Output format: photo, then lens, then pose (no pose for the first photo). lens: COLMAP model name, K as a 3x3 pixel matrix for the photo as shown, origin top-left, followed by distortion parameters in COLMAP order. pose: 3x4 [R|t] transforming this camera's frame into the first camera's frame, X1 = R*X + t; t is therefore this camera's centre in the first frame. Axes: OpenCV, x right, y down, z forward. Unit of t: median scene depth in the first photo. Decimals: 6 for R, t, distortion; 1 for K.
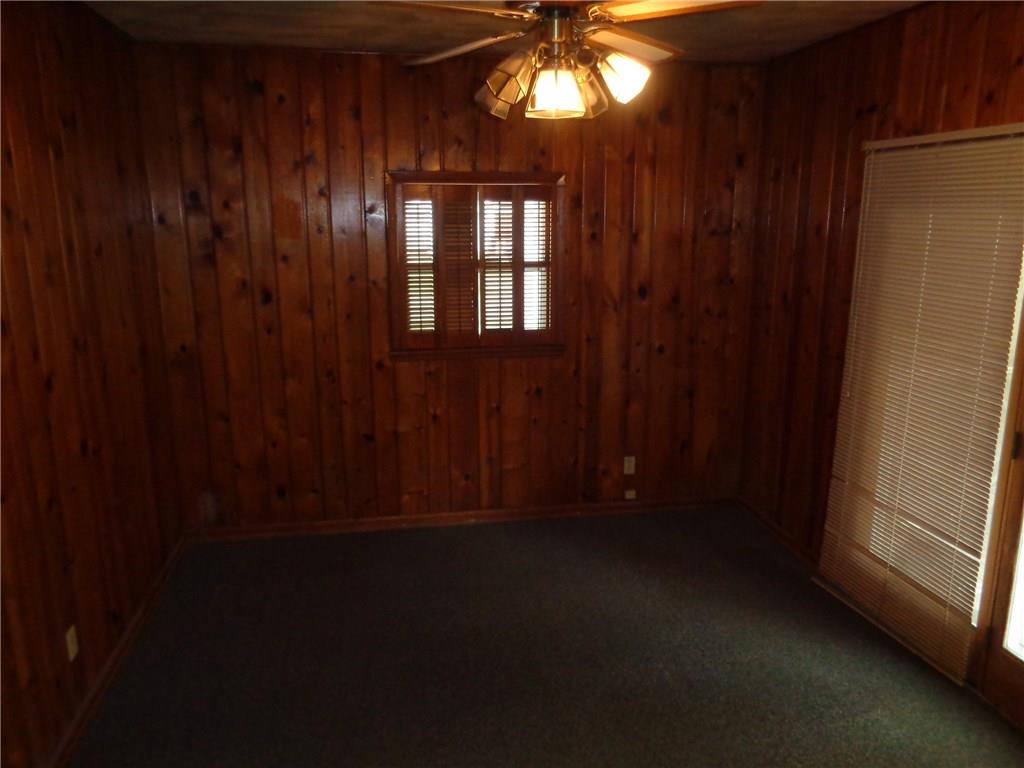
lens RADIAL K [[765.5, 0, 514.1], [0, 765.5, 383.0], [0, 0, 1]] dist [-0.009364, -0.001924]
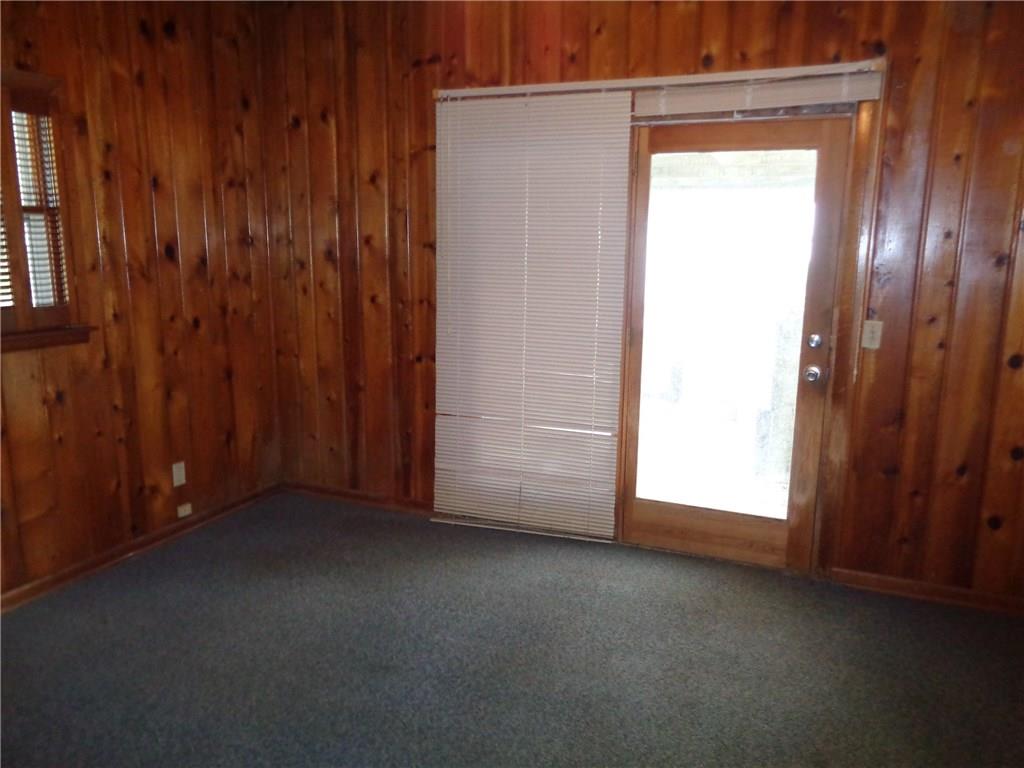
lens RADIAL K [[765.5, 0, 512.9], [0, 765.5, 384.4], [0, 0, 1]] dist [-0.009364, -0.001924]
pose [[0.540967, -0.147670, 0.827978, -0.316403], [0.175764, 0.982577, 0.060406, 0.030739], [-0.822473, 0.112851, 0.557497, 0.276277]]
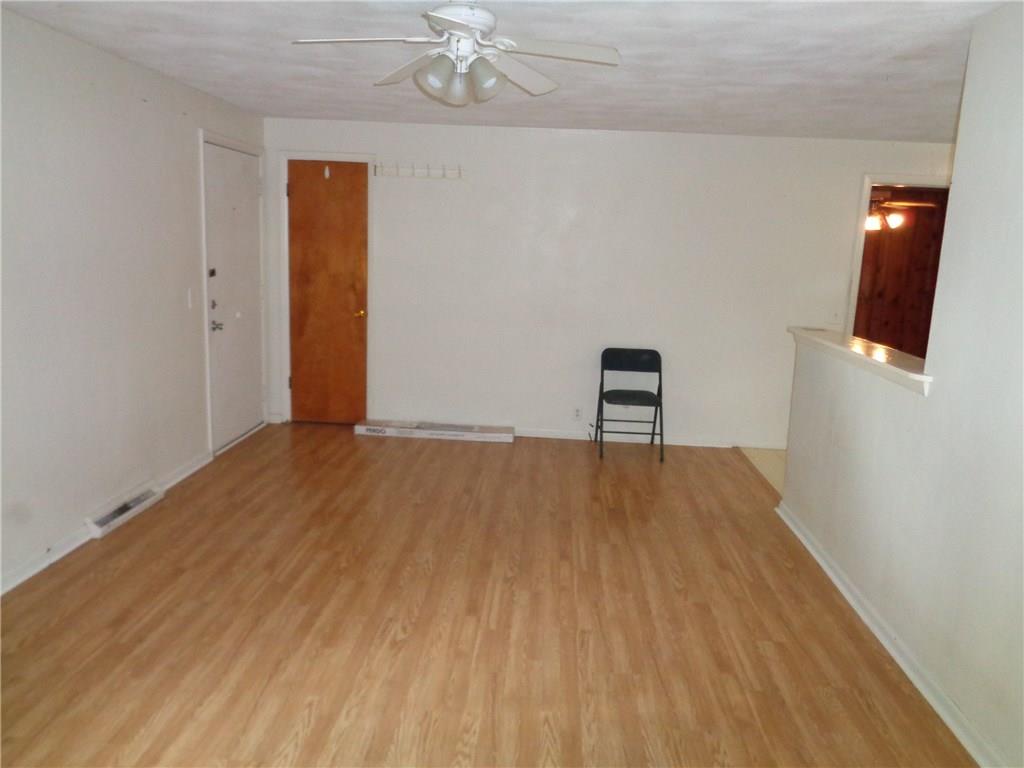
lens RADIAL K [[765.5, 0, 511.1], [0, 765.5, 385.3], [0, 0, 1]] dist [-0.009364, -0.001924]
pose [[0.967296, 0.103190, -0.231712, -0.294822], [-0.111950, 0.993401, -0.024943, 0.286940], [0.227609, 0.050067, 0.972465, -1.238315]]
